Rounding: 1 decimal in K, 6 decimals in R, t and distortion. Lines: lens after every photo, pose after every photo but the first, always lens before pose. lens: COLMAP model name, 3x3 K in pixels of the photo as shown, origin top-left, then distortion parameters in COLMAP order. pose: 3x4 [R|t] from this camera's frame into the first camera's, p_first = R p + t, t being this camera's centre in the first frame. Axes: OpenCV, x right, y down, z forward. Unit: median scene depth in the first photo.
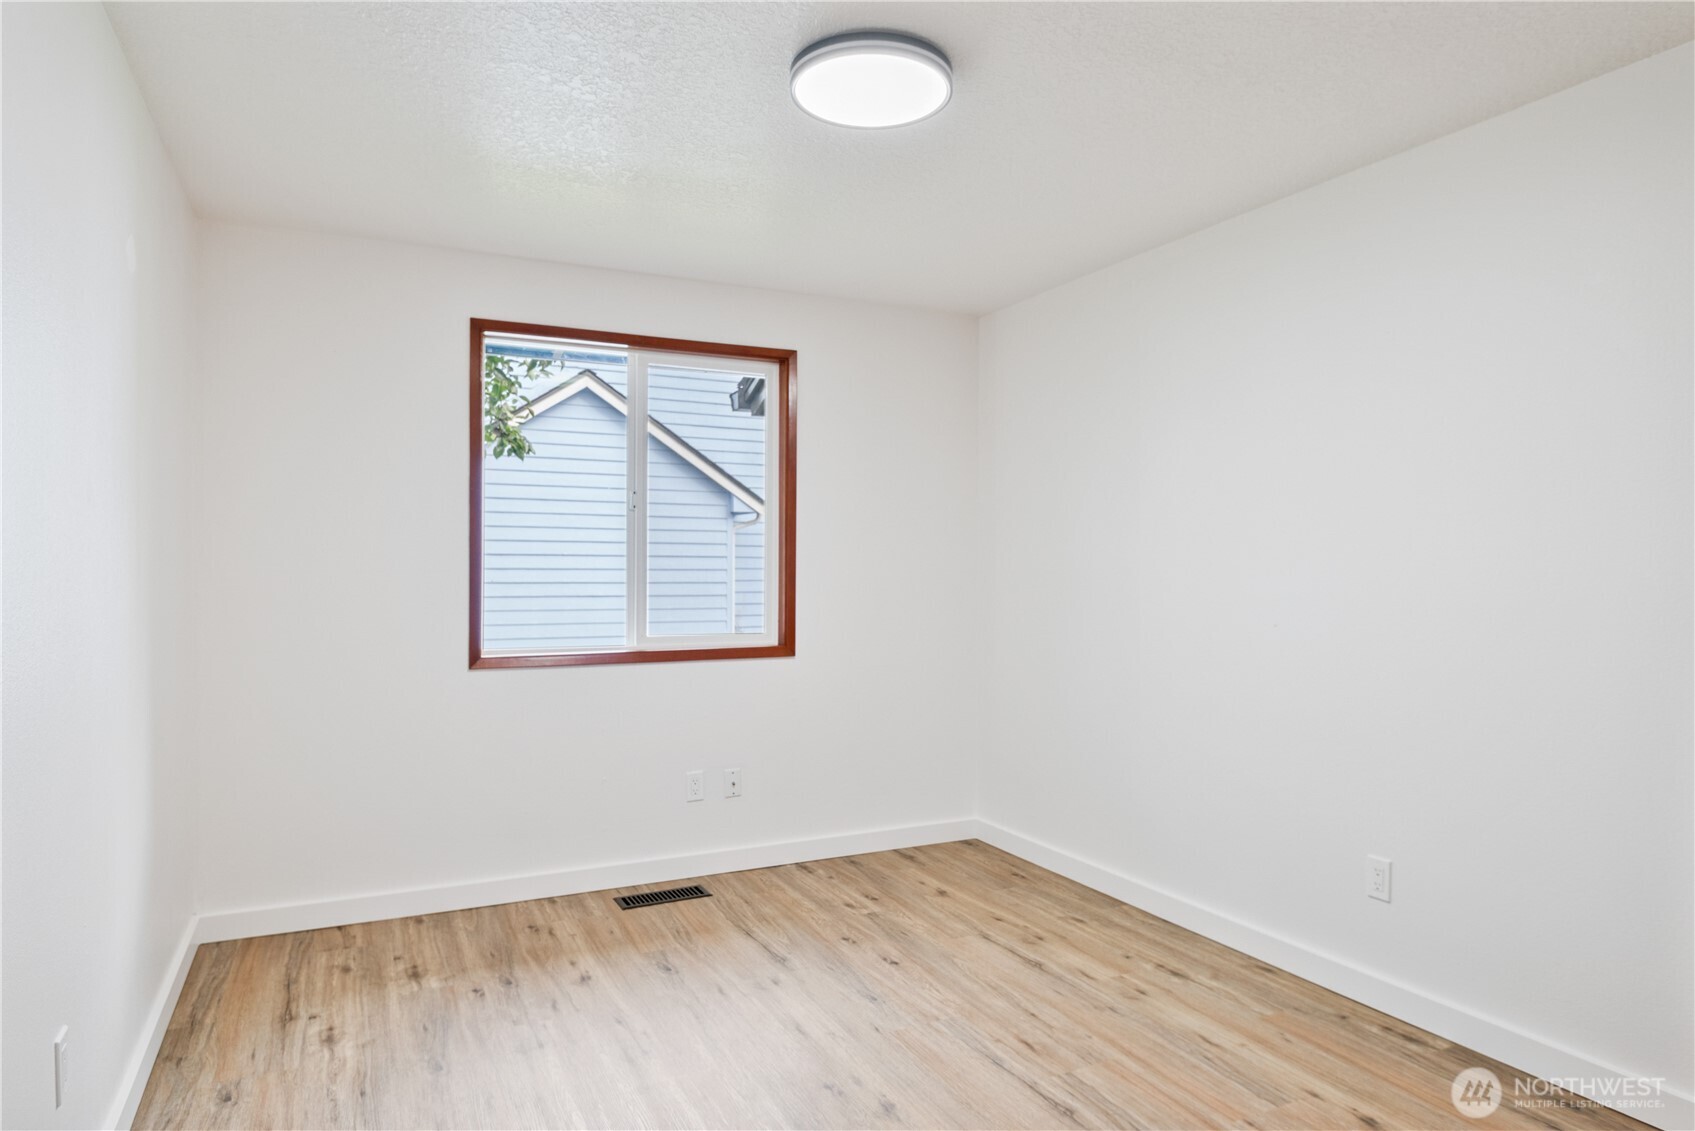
lens RADIAL K [[966.2, 0, 842.3], [0, 966.2, 566.3], [0, 0, 1]] dist [-0.019881, -0.000969]
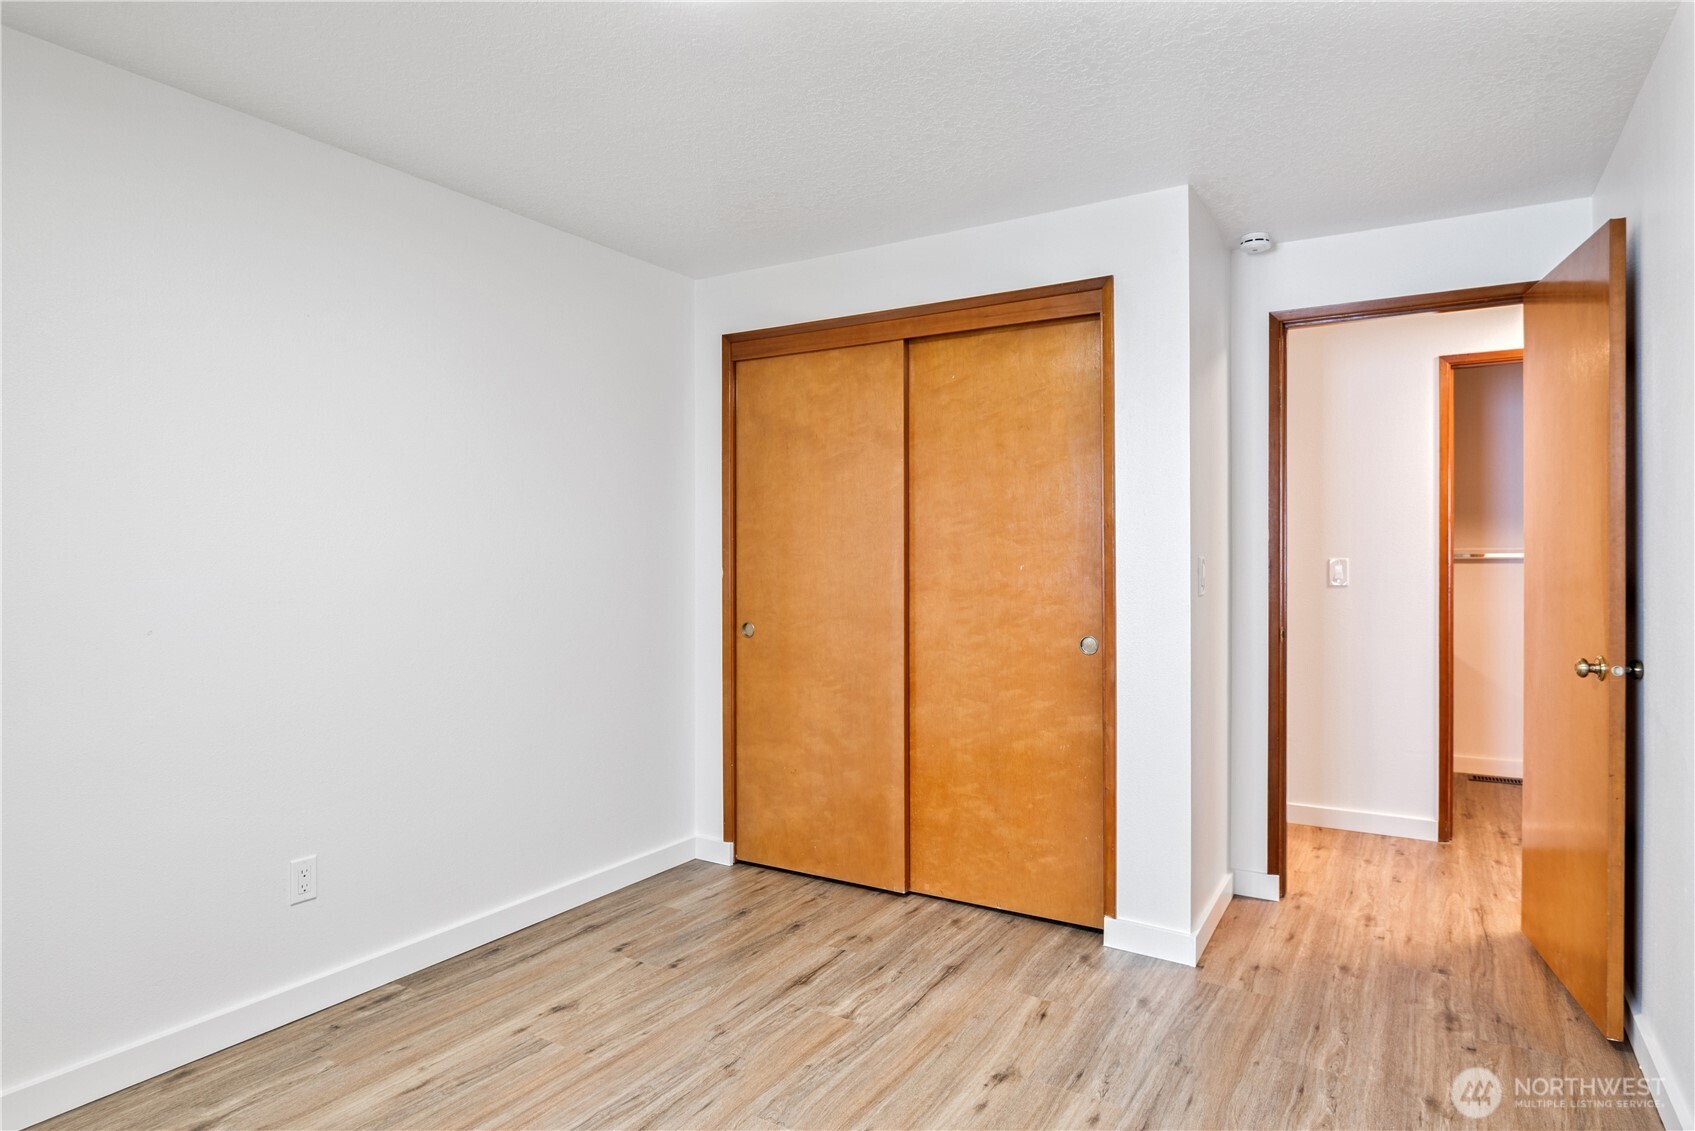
lens RADIAL K [[966.2, 0, 842.7], [0, 966.2, 564.0], [0, 0, 1]] dist [-0.019881, -0.000969]
pose [[-0.519627, -0.006846, 0.854366, -0.583264], [-0.002881, 0.999976, 0.006261, 0.004963], [-0.854388, 0.000792, -0.519635, 1.139089]]
